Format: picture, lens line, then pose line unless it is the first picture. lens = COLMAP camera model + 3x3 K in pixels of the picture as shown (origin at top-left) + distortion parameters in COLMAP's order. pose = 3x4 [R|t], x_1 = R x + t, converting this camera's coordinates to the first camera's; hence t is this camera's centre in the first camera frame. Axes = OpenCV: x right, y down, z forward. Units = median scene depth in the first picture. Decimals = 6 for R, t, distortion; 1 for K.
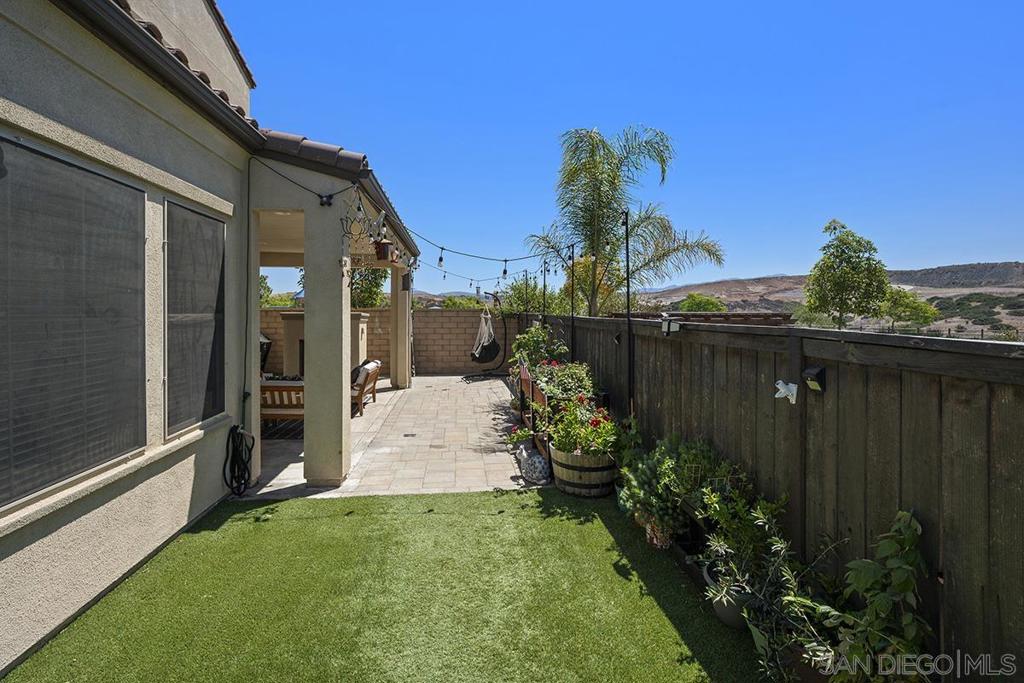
lens RADIAL K [[503.7, 0, 511.8], [0, 503.7, 310.9], [0, 0, 1]] dist [-0.000043, -0.000013]
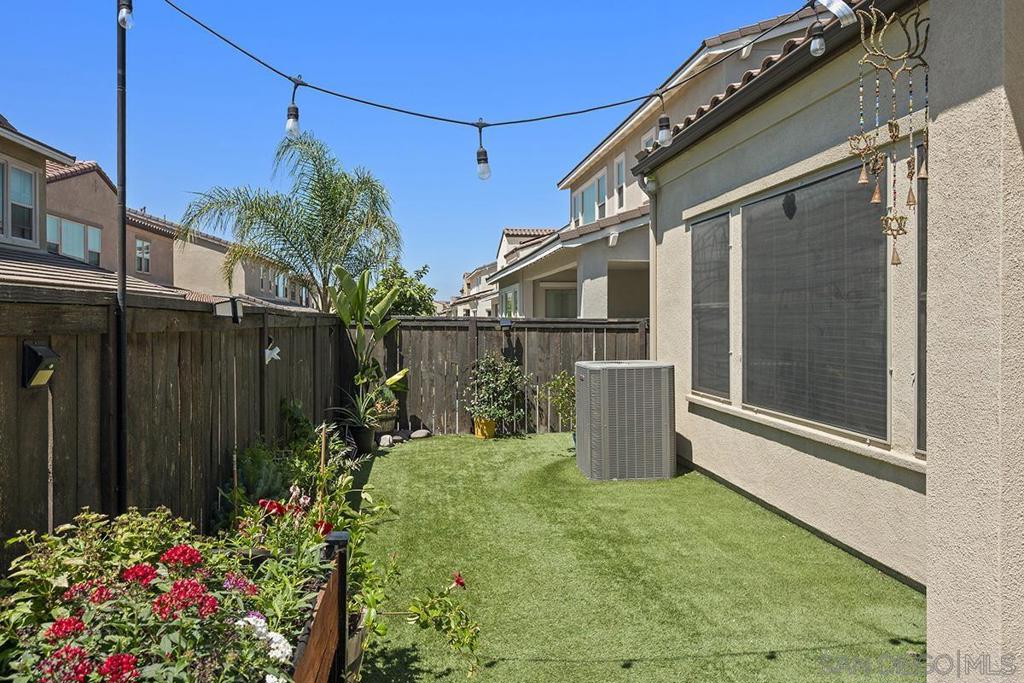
lens RADIAL K [[680.2, 0, 512.2], [0, 680.2, 319.4], [0, 0, 1]] dist [-0.000498, -0.000126]
pose [[-0.999559, 0.000770, -0.029691, -0.029546], [0.000578, 0.999979, 0.006478, 0.046042], [0.029696, 0.006458, -0.999538, 2.196934]]
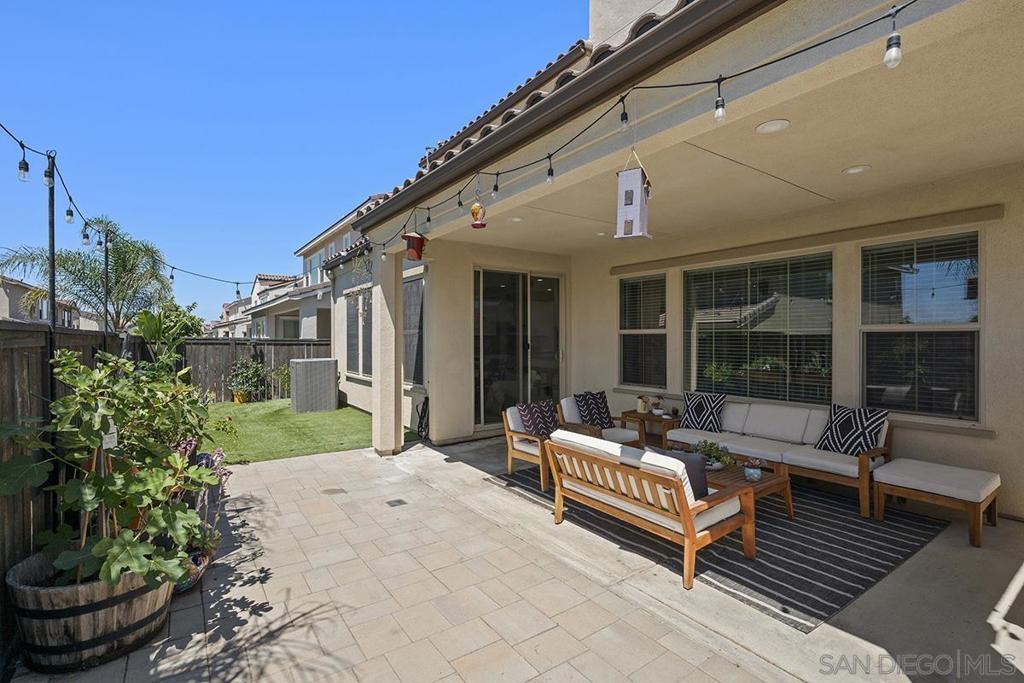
lens RADIAL K [[472.4, 0, 512.0], [0, 472.4, 341.5], [0, 0, 1]] dist [0.001102, 0.000087]
pose [[-0.873363, 0.003136, -0.487060, -0.038217], [-0.002802, 0.999930, 0.011461, 0.042248], [0.487062, 0.011374, -0.873293, 2.673642]]
